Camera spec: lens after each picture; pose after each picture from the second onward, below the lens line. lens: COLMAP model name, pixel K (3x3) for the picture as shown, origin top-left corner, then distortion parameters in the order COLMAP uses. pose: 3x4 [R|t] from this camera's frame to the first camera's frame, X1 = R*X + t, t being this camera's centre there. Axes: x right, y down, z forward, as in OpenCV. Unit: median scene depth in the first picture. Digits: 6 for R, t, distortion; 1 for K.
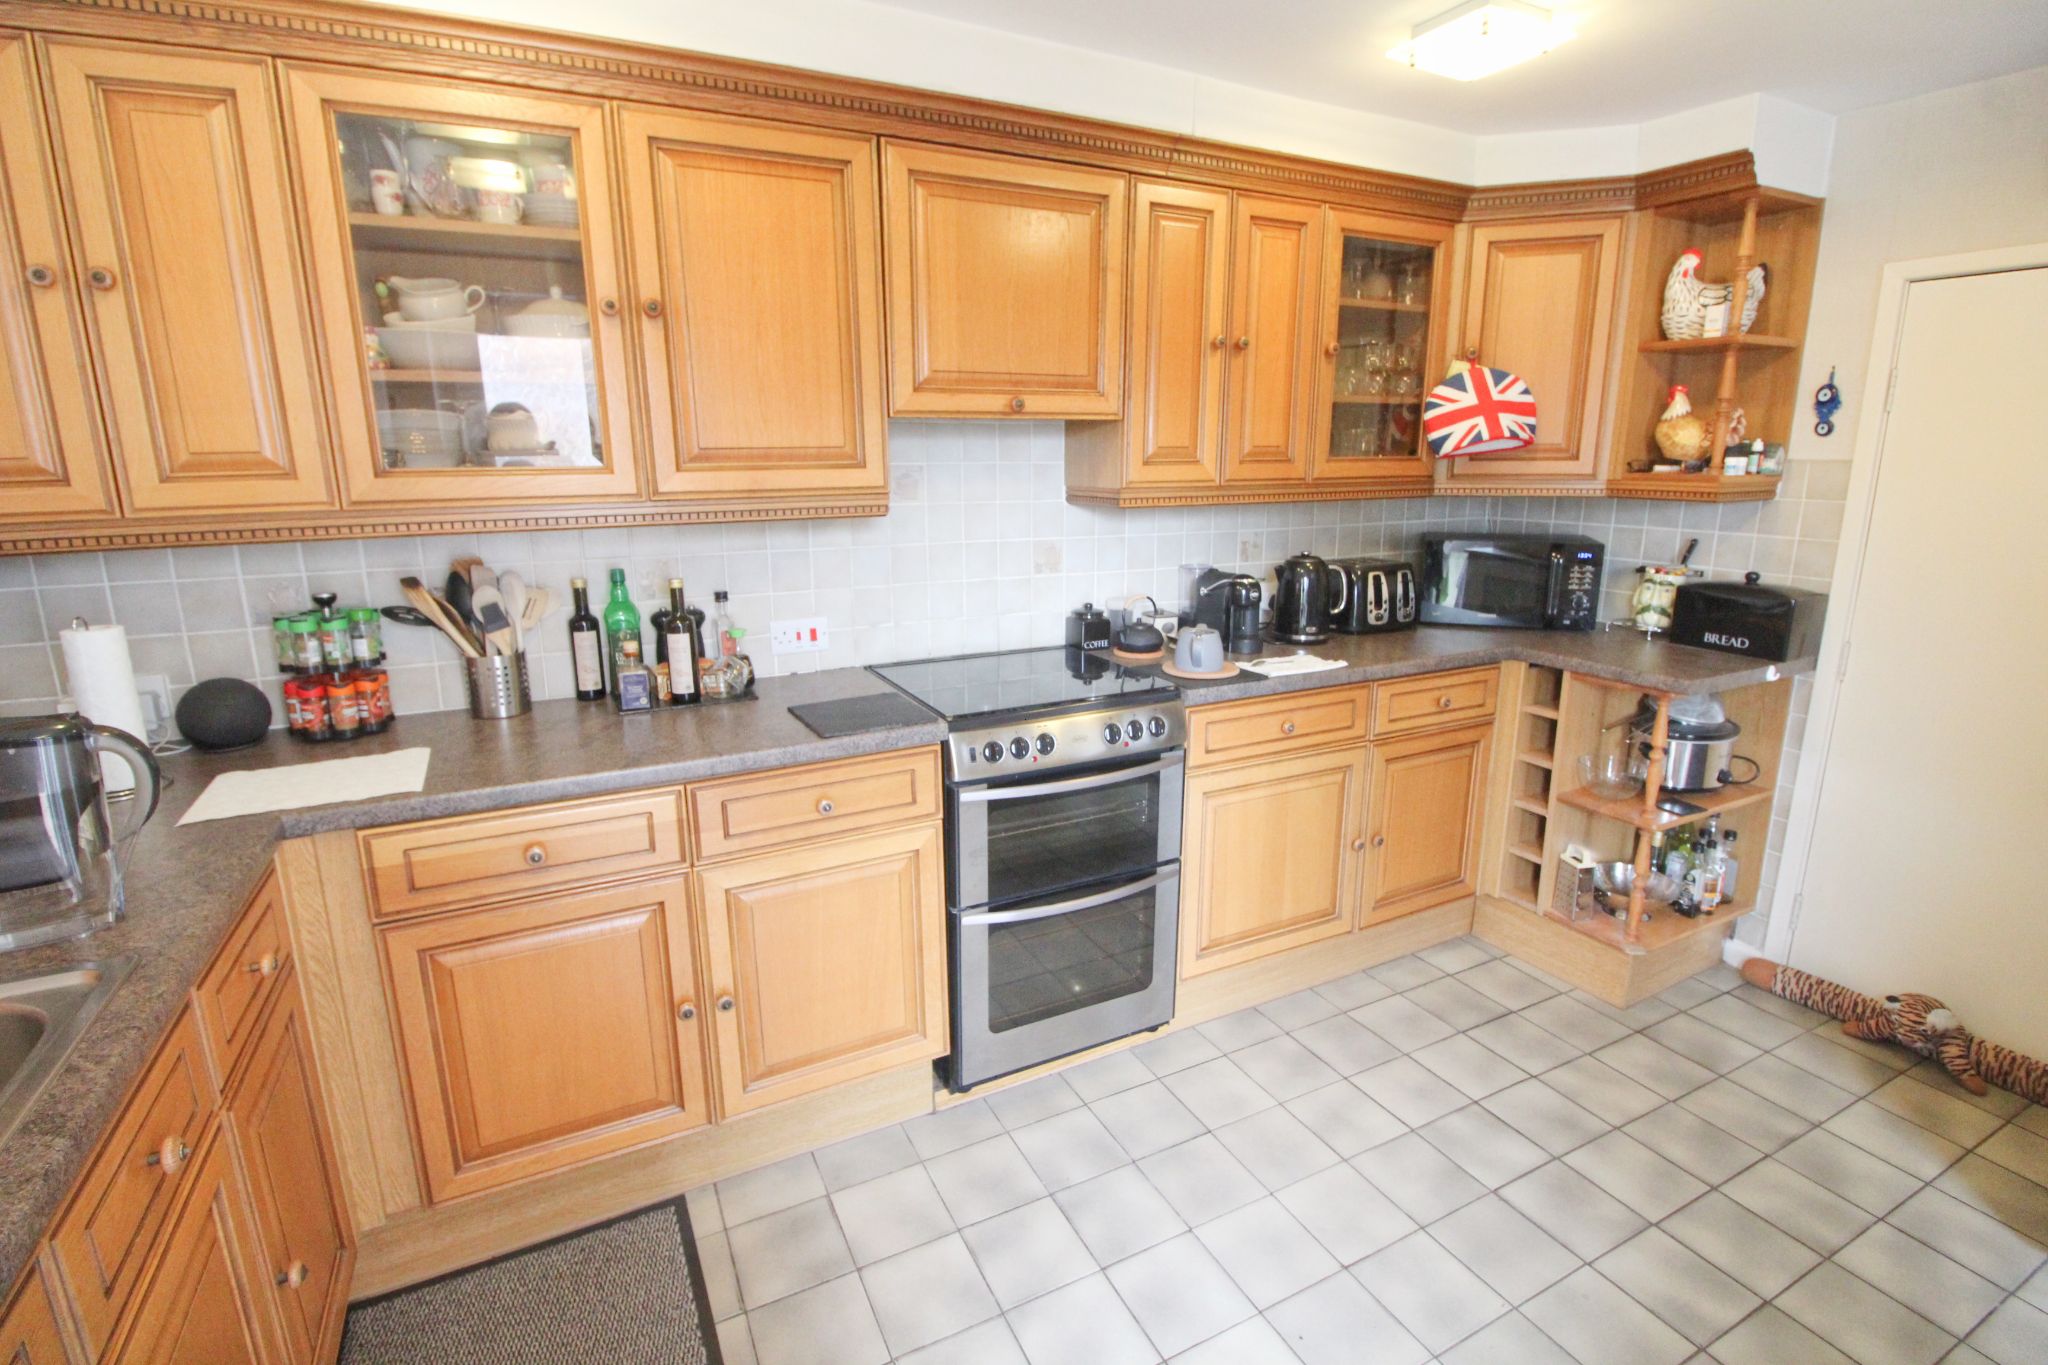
lens RADIAL K [[953.1, 0, 1031.3], [0, 953.1, 671.4], [0, 0, 1]] dist [-0.008278, -0.005687]
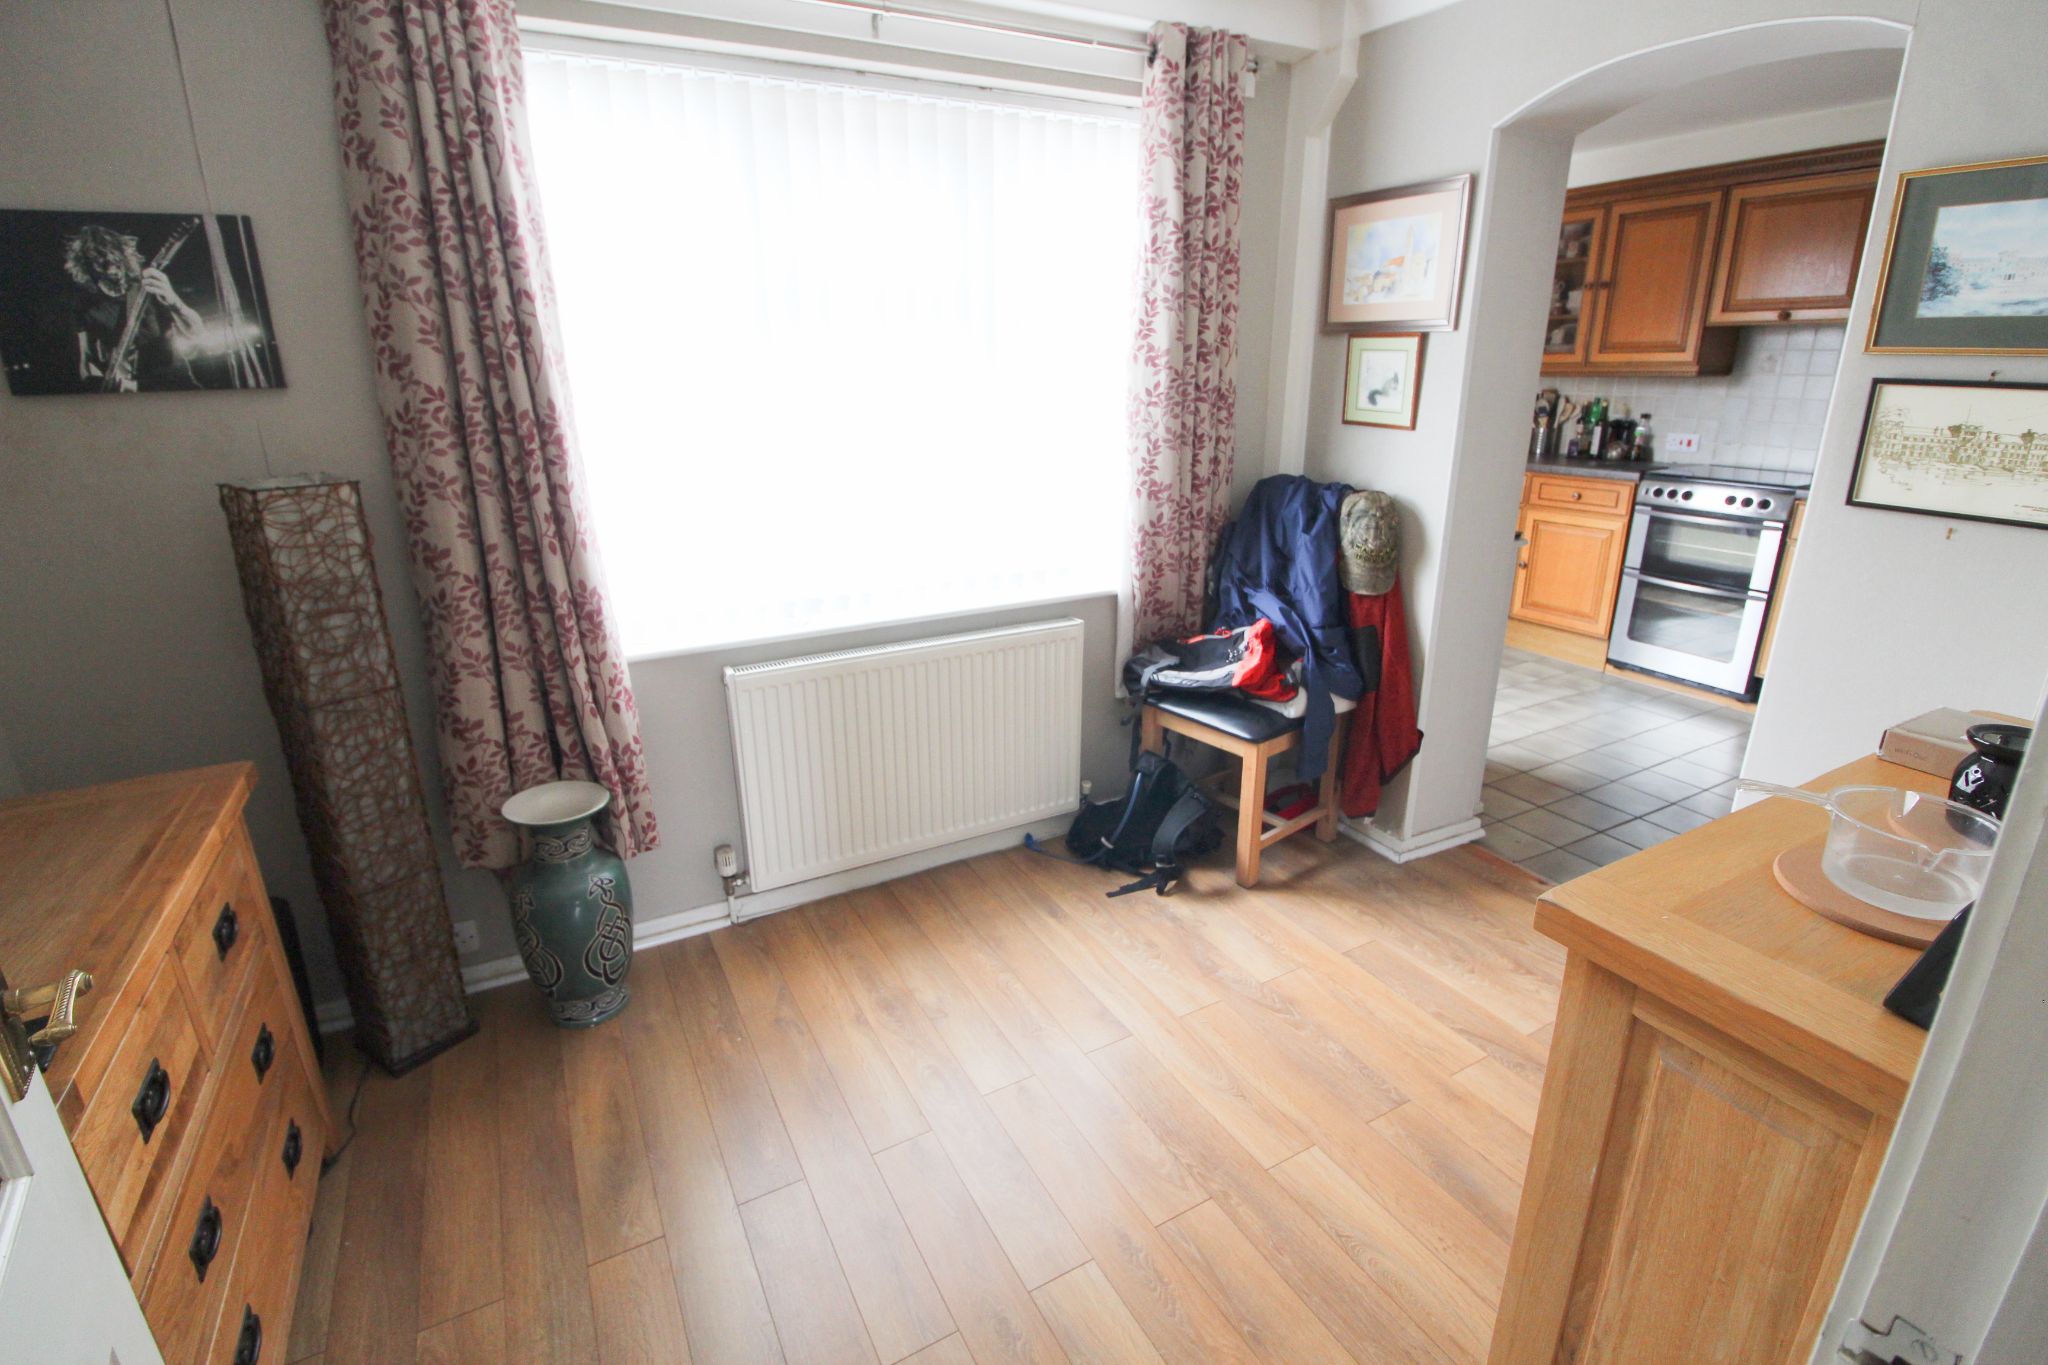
lens RADIAL K [[953.1, 0, 1015.4], [0, 953.1, 665.5], [0, 0, 1]] dist [-0.008278, -0.005687]
pose [[0.026570, 0.308671, -0.950798, 1.836647], [-0.214628, 0.930714, 0.296153, 0.114151], [0.976334, 0.196199, 0.090979, -0.437568]]
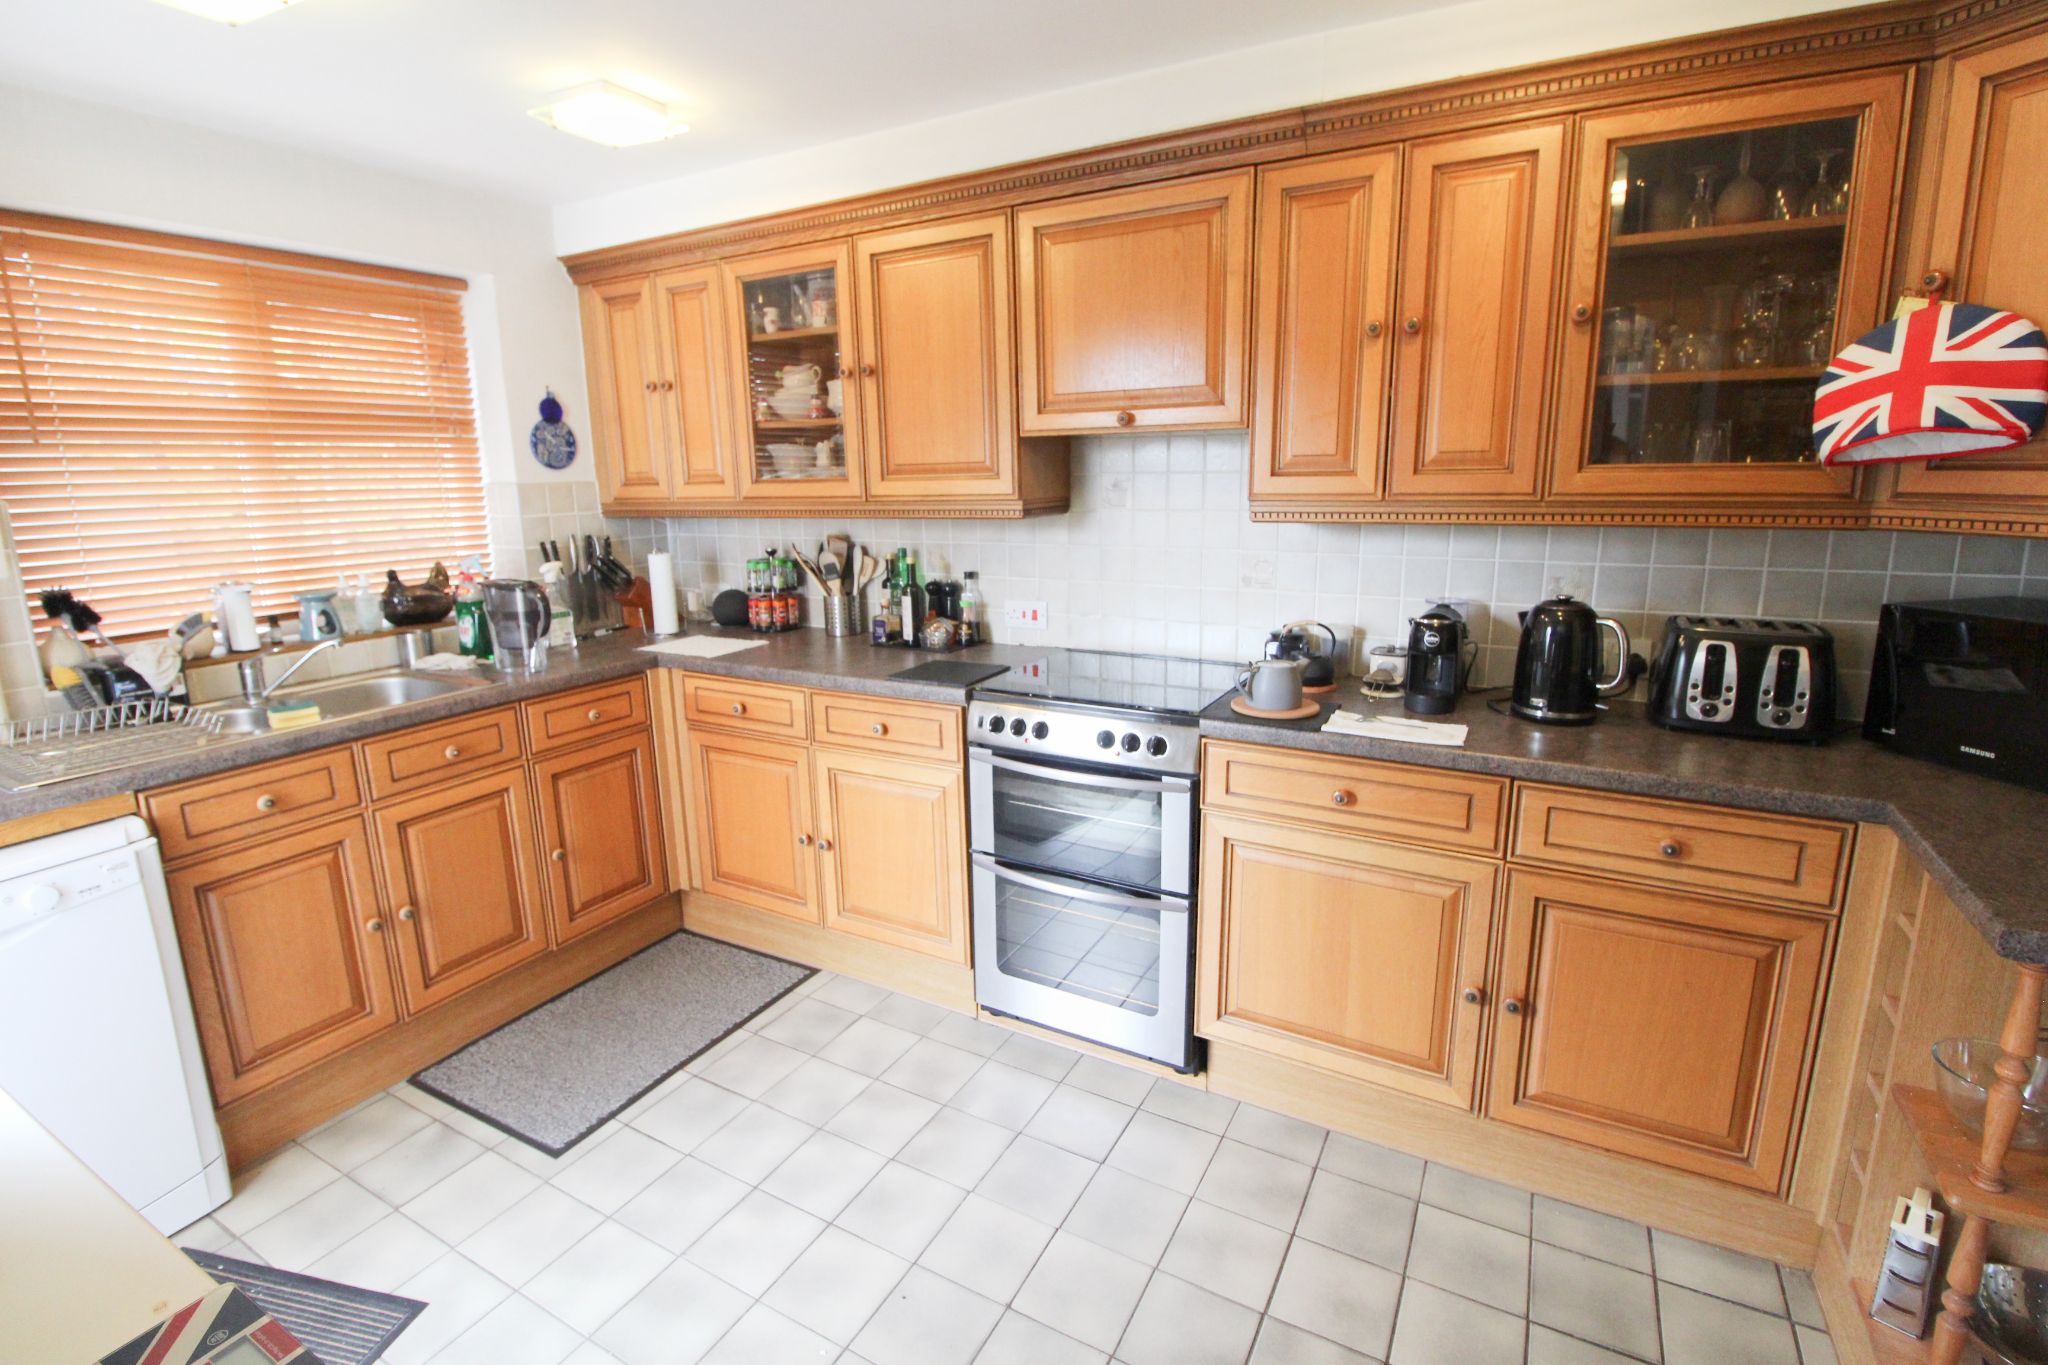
lens RADIAL K [[953.1, 0, 1006.5], [0, 953.1, 668.6], [0, 0, 1]] dist [-0.008278, -0.005687]
pose [[0.547252, 0.168087, -0.819915, 0.833396], [-0.171802, 0.981326, 0.086509, -0.077482], [0.819145, 0.093521, 0.565911, 0.319697]]
